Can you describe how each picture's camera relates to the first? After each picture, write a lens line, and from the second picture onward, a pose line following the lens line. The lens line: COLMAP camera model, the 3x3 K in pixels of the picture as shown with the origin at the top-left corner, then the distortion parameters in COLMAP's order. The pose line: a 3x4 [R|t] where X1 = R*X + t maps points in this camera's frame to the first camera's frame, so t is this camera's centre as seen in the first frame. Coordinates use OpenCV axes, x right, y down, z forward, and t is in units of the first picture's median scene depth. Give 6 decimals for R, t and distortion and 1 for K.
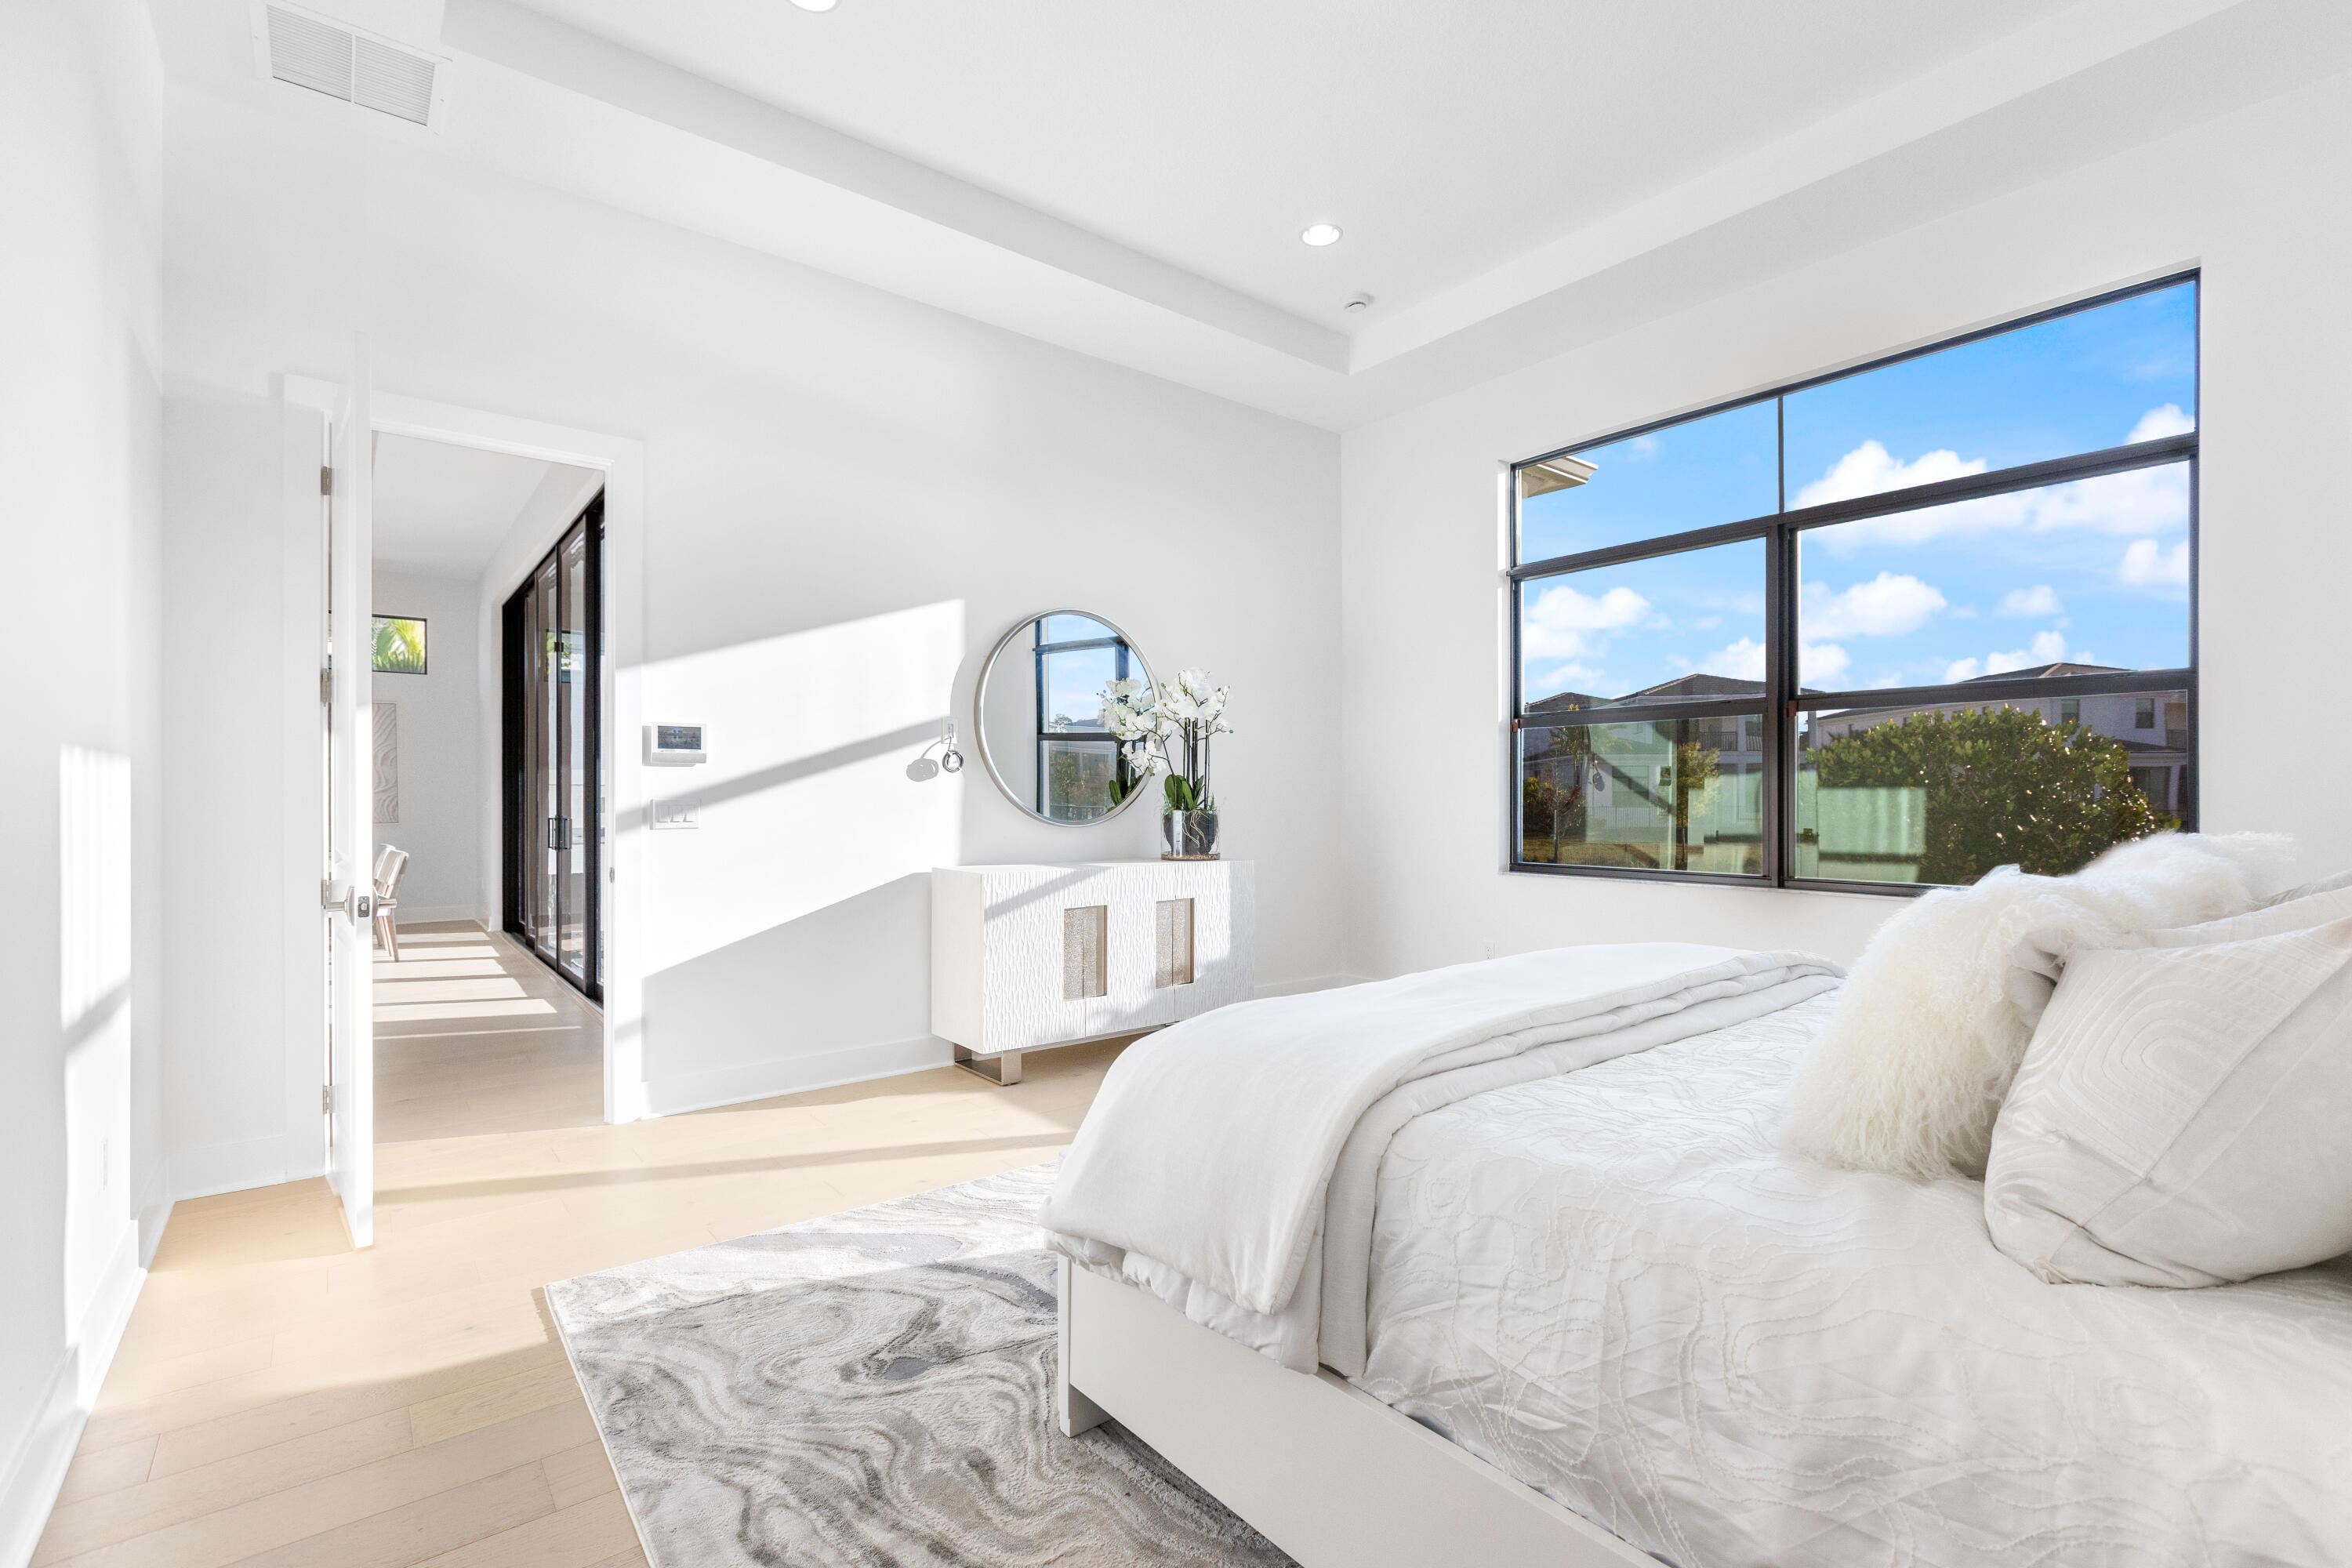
lens RADIAL K [[1051.5, 0, 1178.0], [0, 1051.5, 788.0], [0, 0, 1]] dist [0.001181, -0.000477]
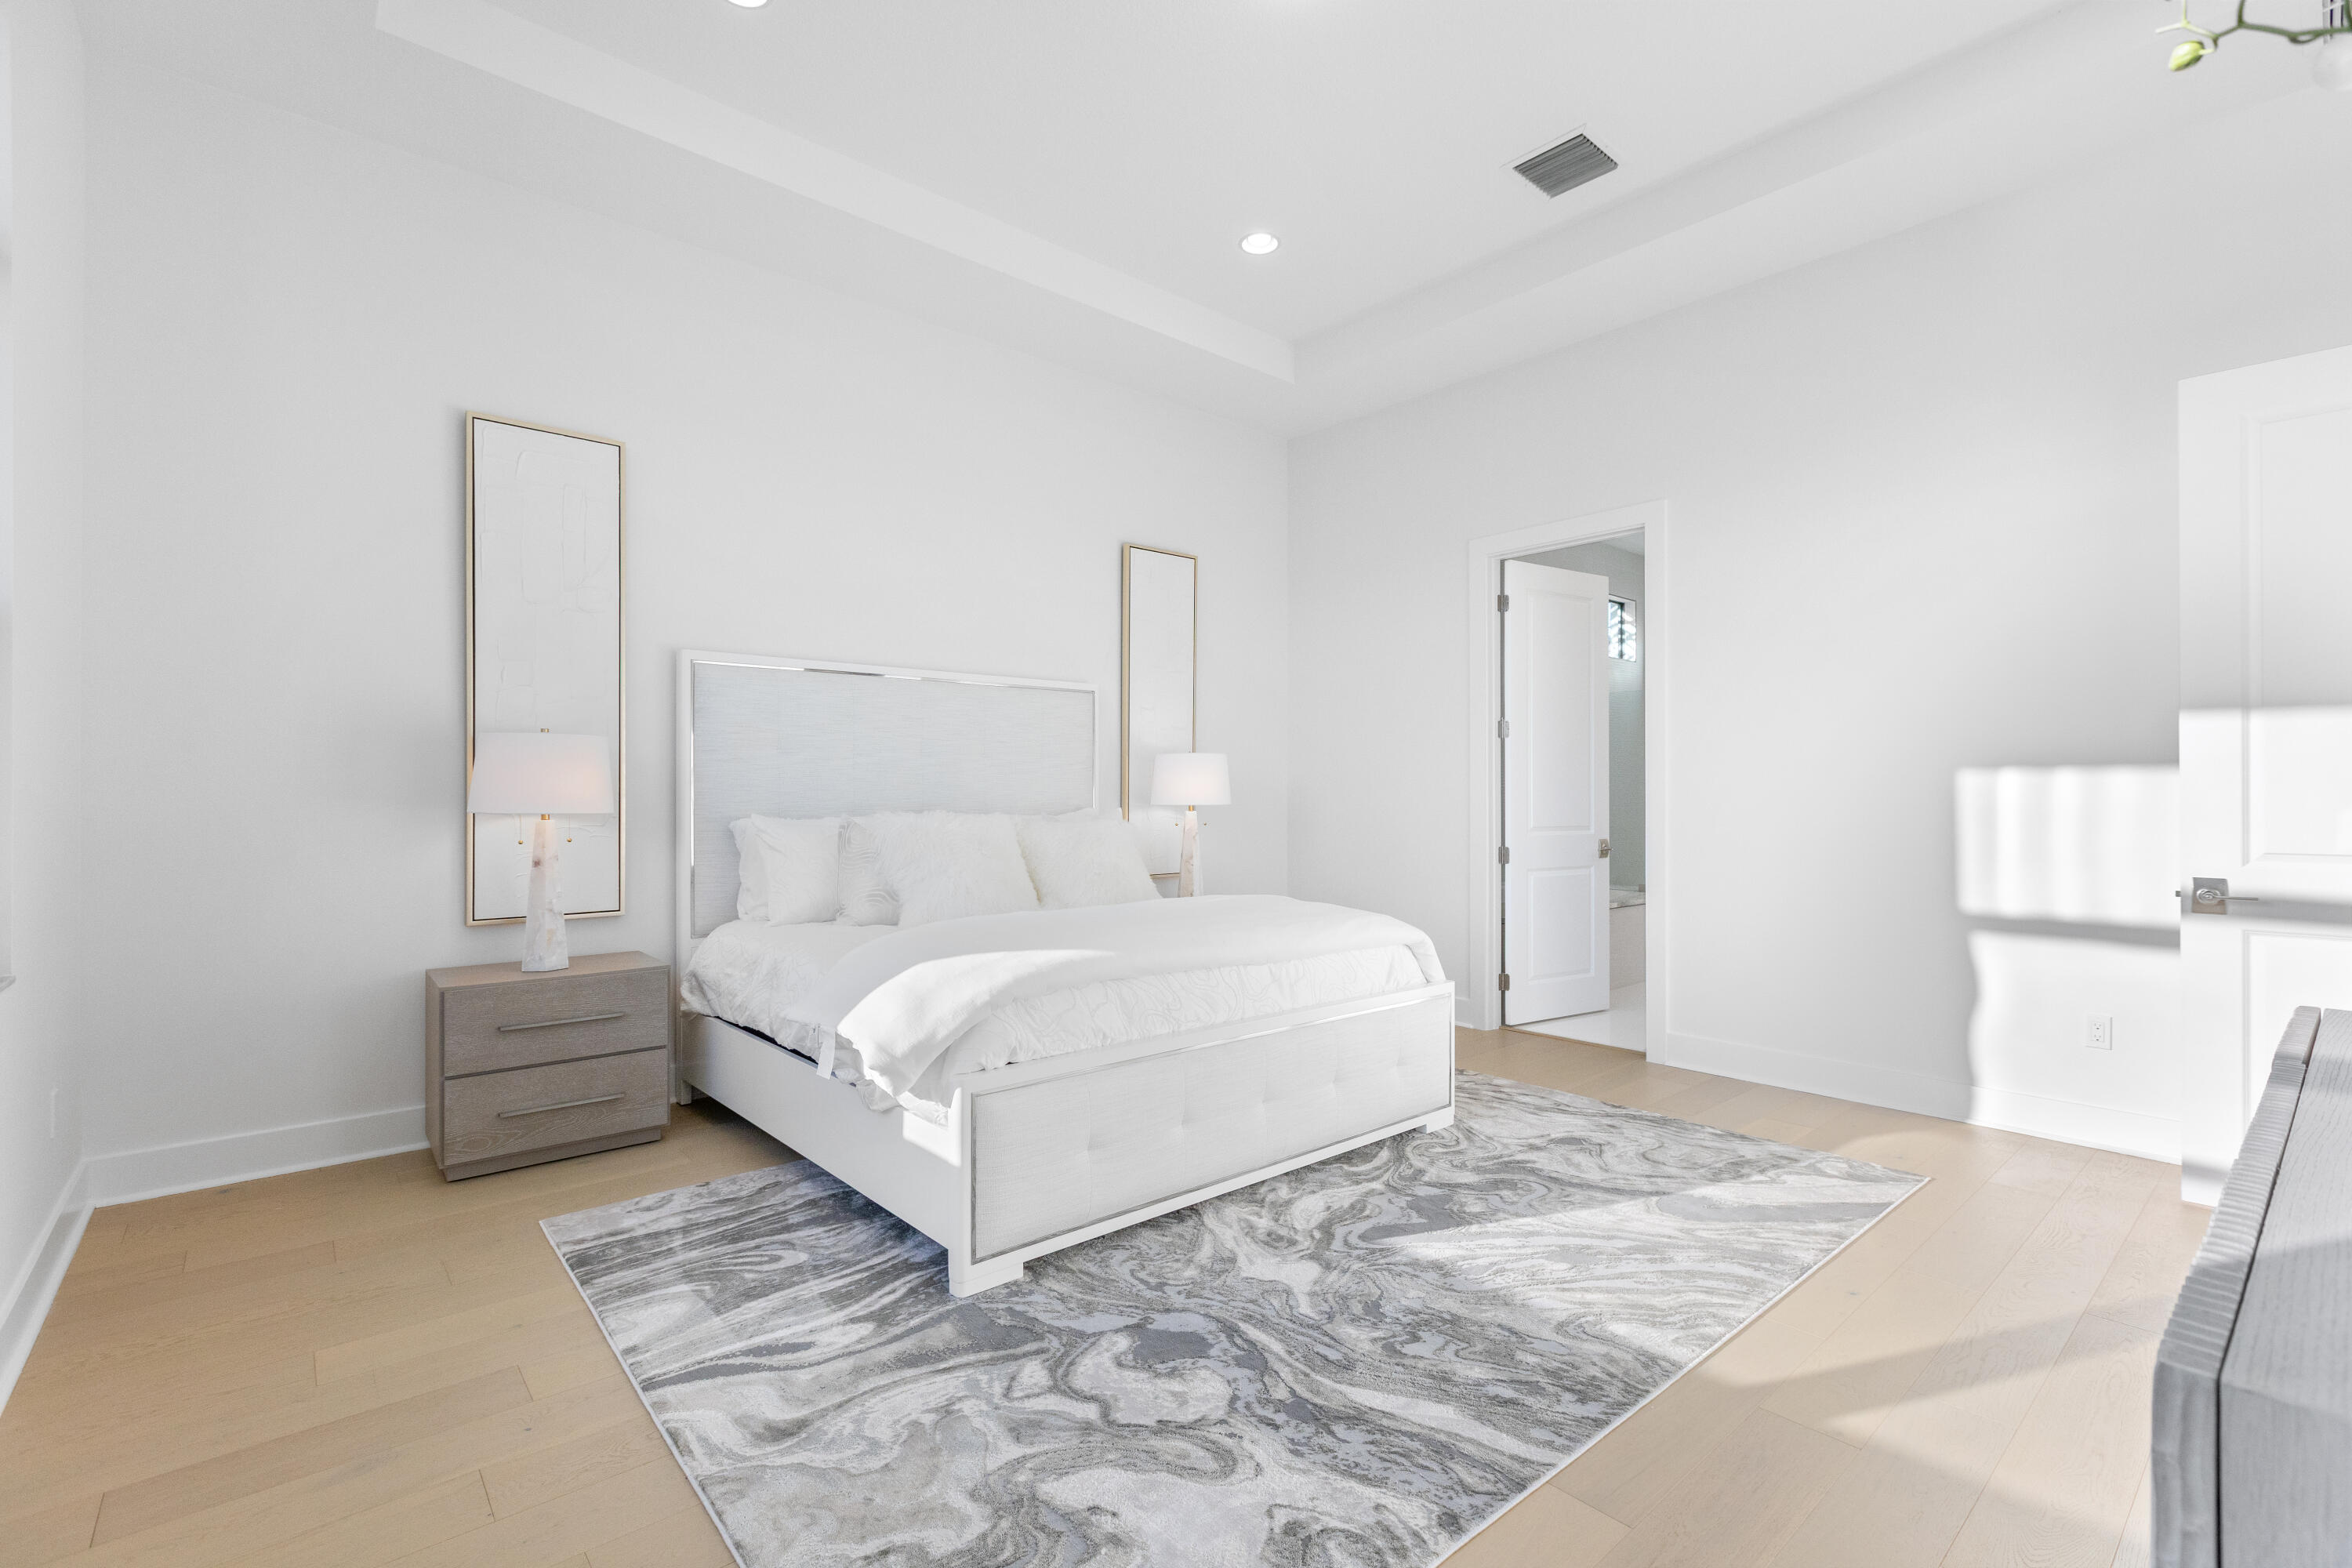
lens RADIAL K [[1051.5, 0, 1178.0], [0, 1051.5, 788.0], [0, 0, 1]] dist [0.001181, -0.000477]
pose [[-0.998844, 0.005978, -0.047702, 0.207723], [0.006660, 0.999878, -0.014145, 0.010337], [0.047611, -0.014446, -0.998761, 1.269512]]
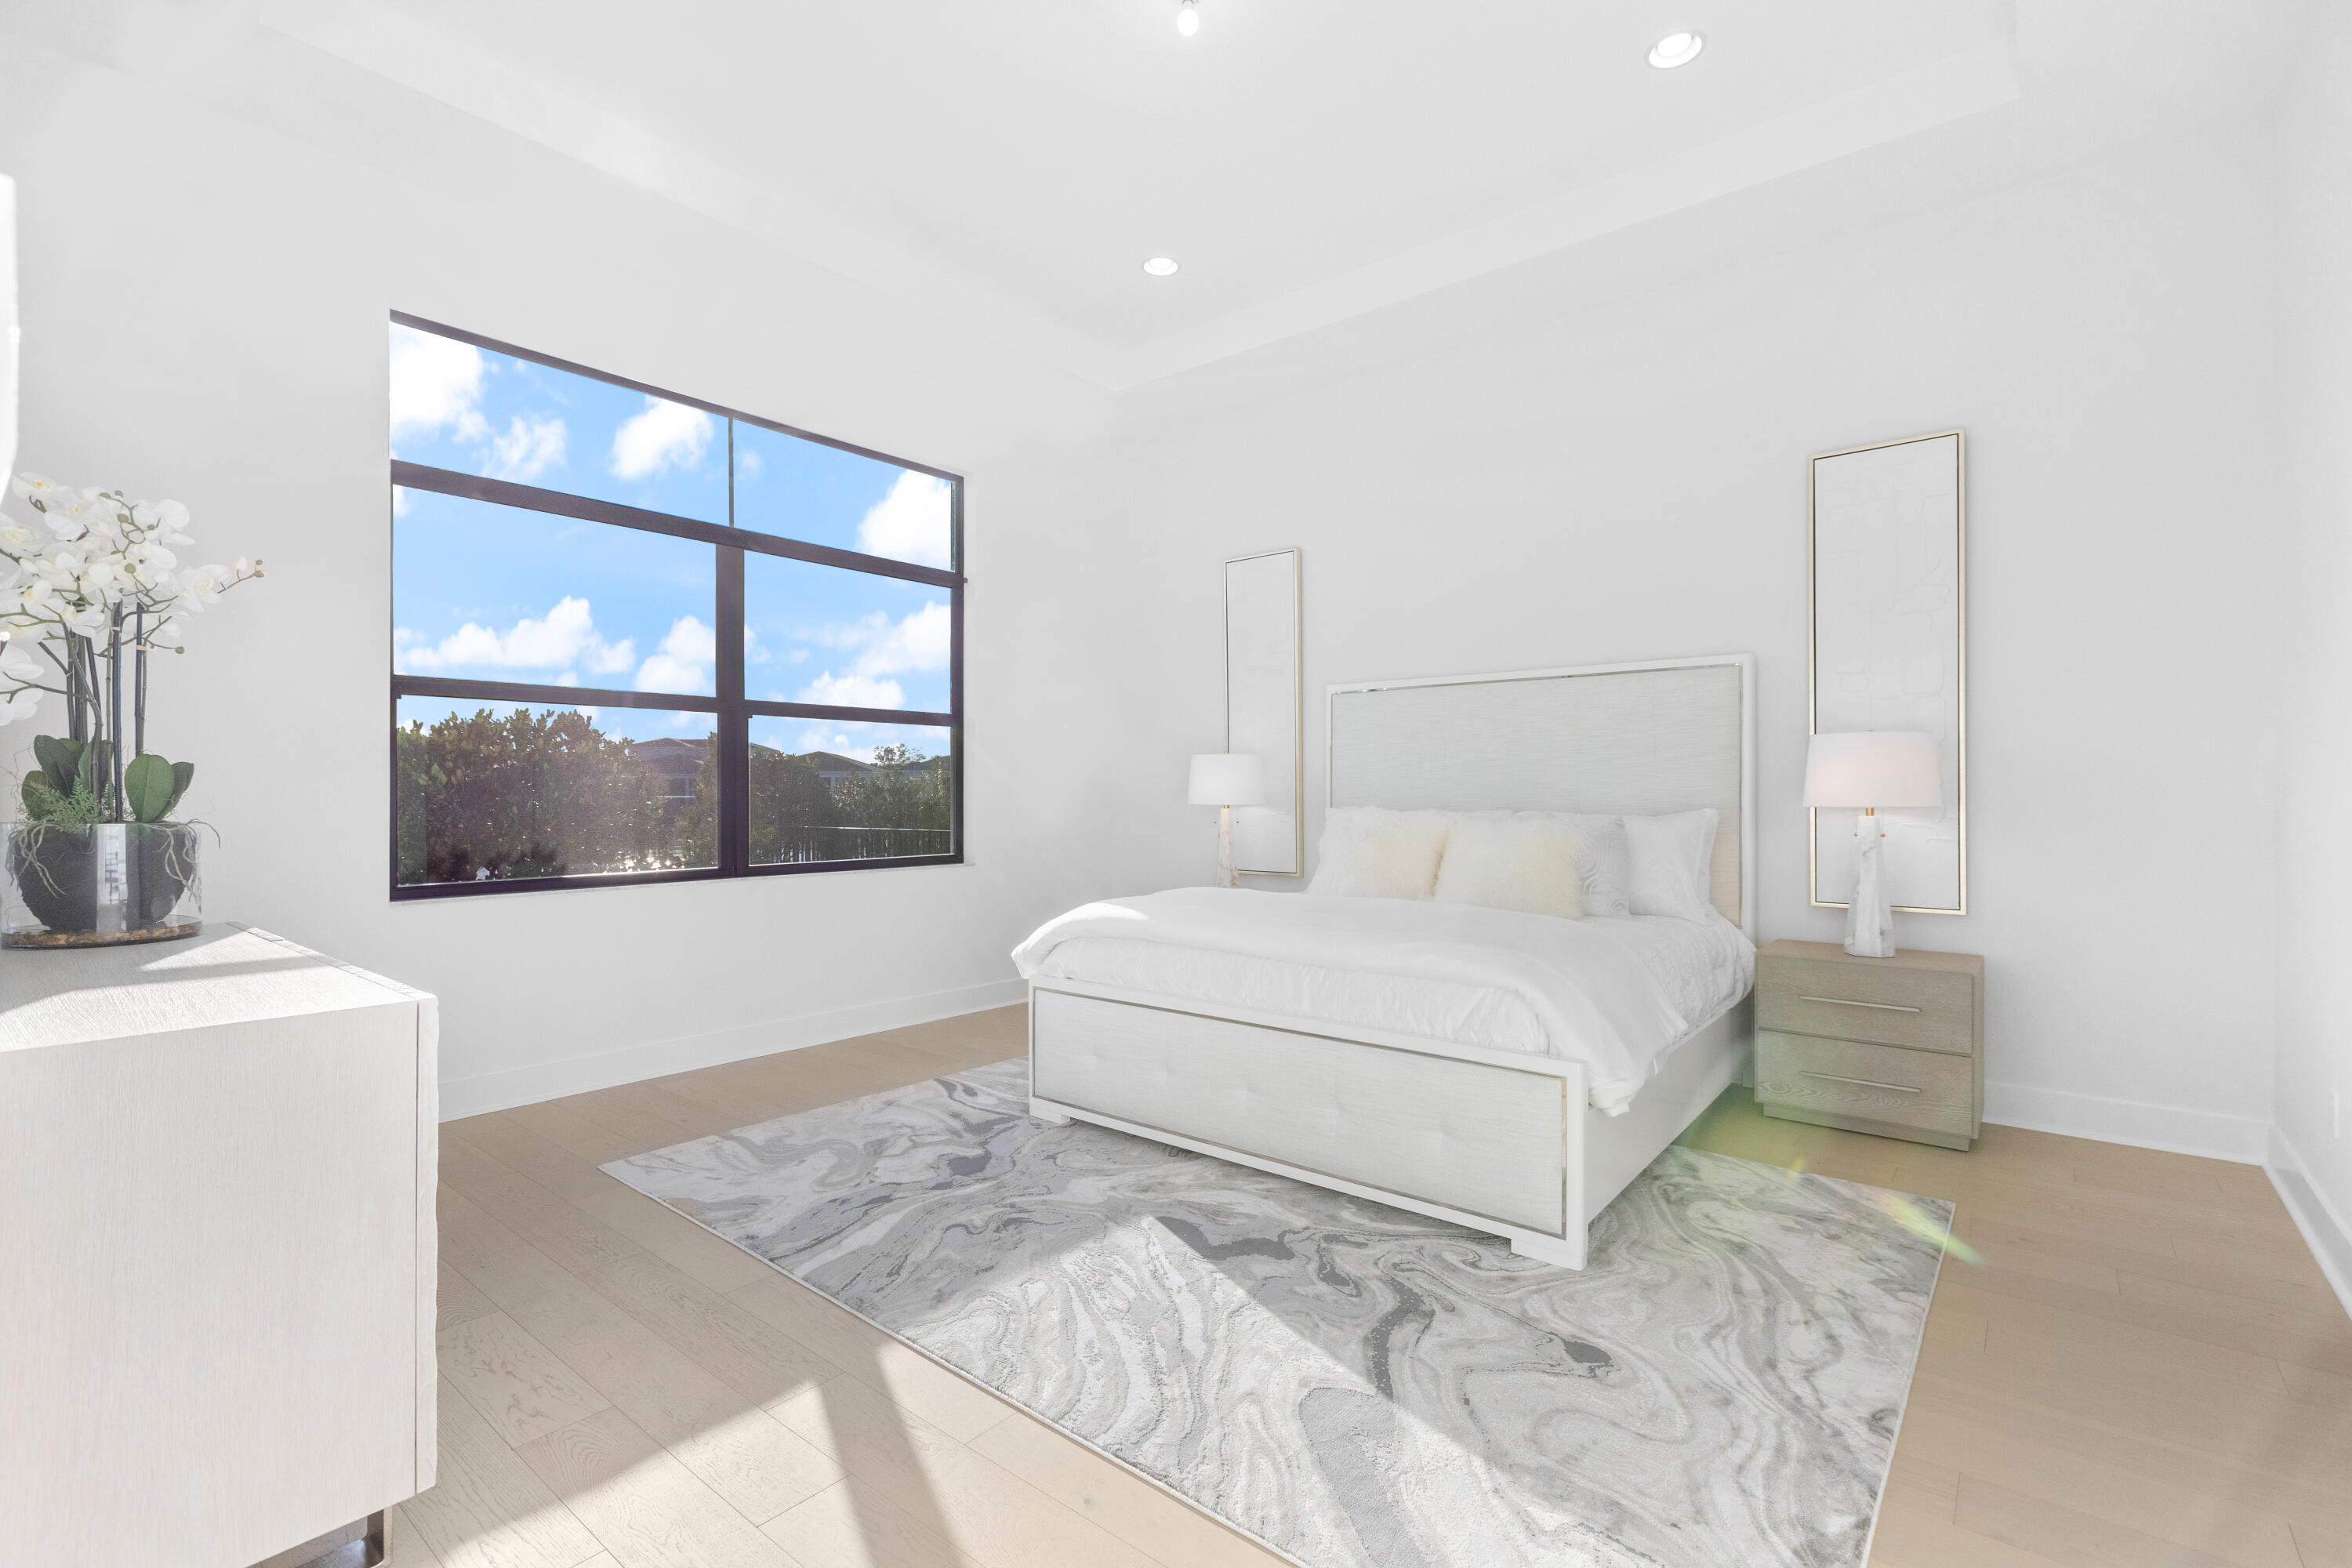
lens RADIAL K [[1064.6, 0, 1182.8], [0, 1064.6, 782.4], [0, 0, 1]] dist [0.001110, 0.000963]
pose [[-0.212036, 0.011853, 0.977190, -0.576390], [-0.006060, 0.999891, -0.013443, 0.008784], [-0.977243, -0.008772, -0.211941, 0.778369]]
